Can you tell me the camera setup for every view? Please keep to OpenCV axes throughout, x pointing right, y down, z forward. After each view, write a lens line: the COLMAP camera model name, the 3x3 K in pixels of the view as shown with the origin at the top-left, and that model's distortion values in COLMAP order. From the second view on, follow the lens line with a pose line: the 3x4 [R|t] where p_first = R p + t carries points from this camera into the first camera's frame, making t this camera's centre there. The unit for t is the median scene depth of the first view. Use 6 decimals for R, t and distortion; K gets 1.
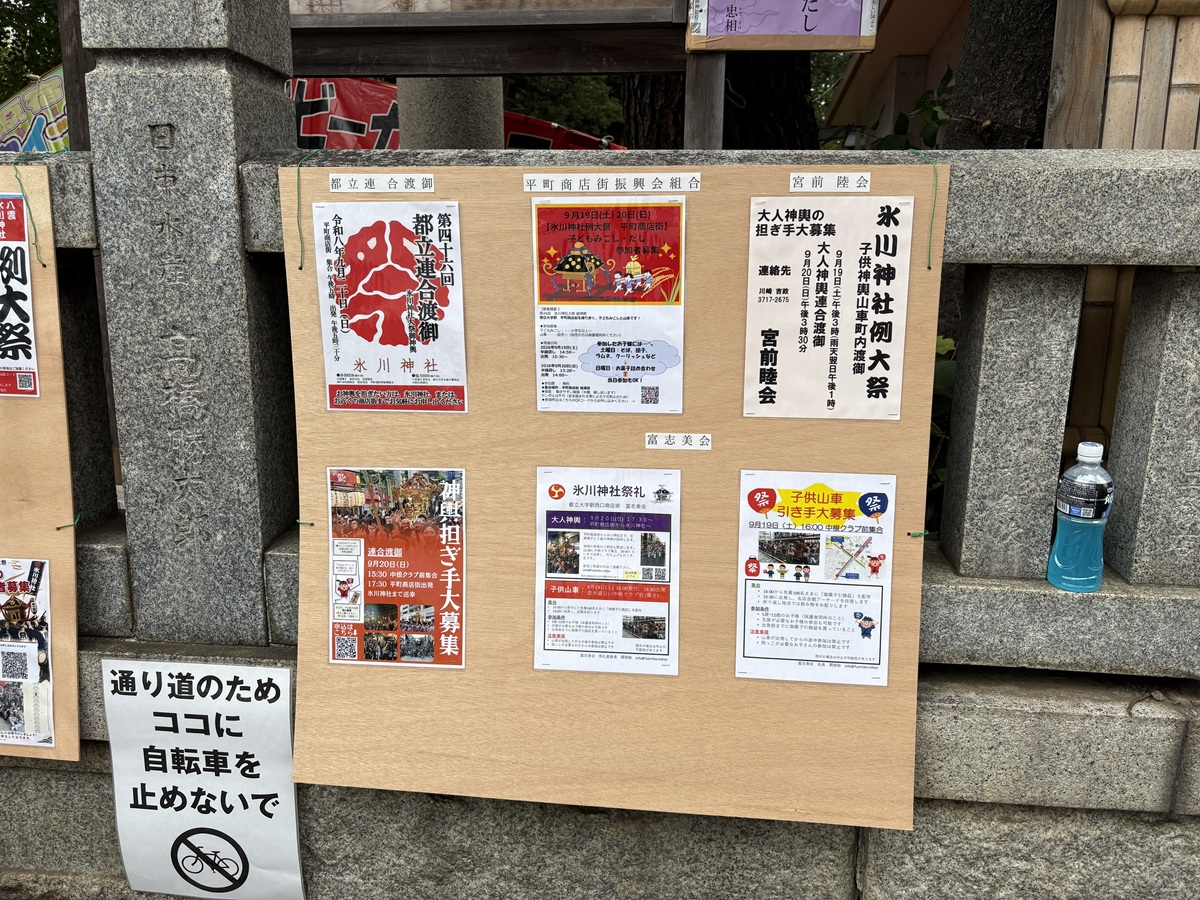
lens RADIAL K [[950.8, 0, 600.0], [0, 950.8, 450.0], [0, 0, 1]] dist [0.053631, -0.078329]
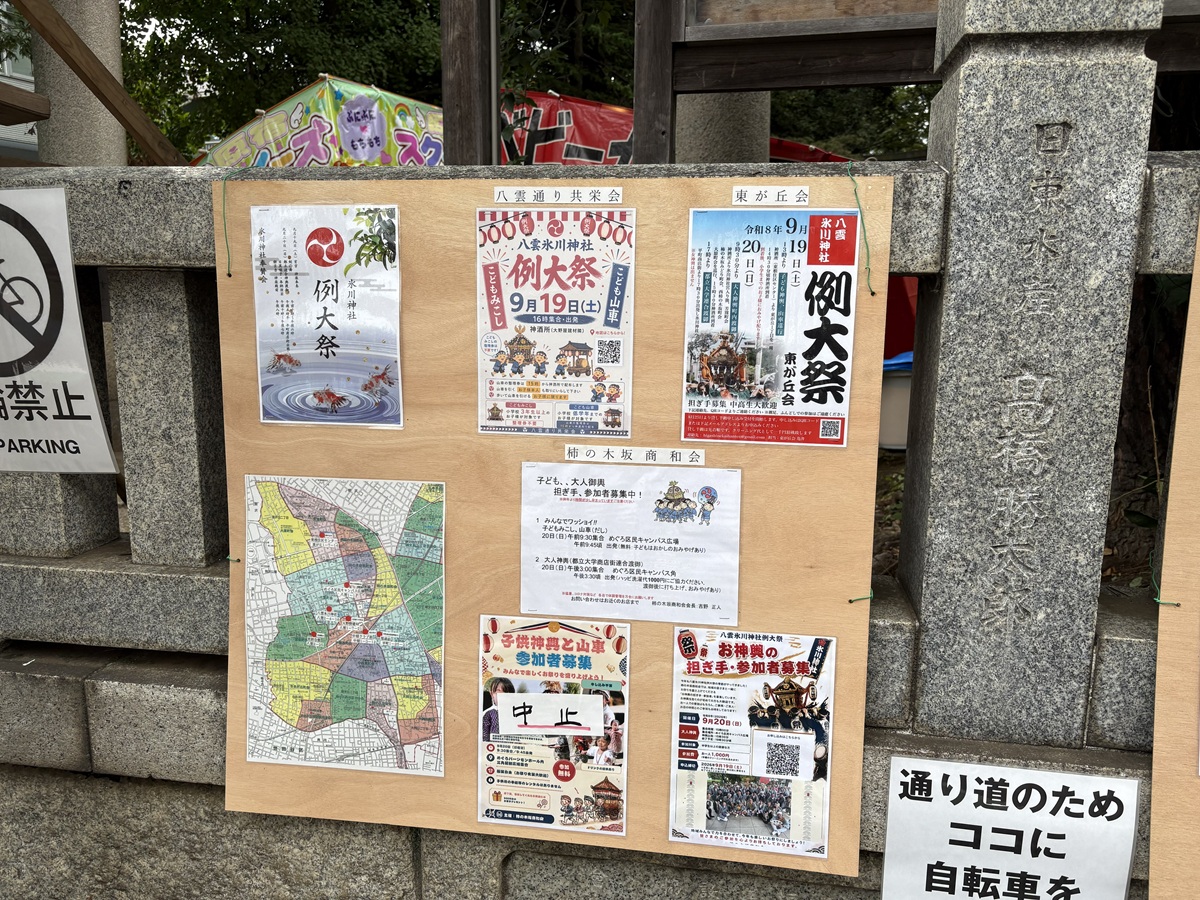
lens RADIAL K [[950.8, 0, 600.0], [0, 950.8, 450.0], [0, 0, 1]] dist [0.053631, -0.078329]
pose [[0.995326, 0.008047, -0.096240, -0.705128], [-0.010618, 0.999599, -0.026235, -0.027581], [0.095990, 0.027134, 0.995012, 0.130551]]
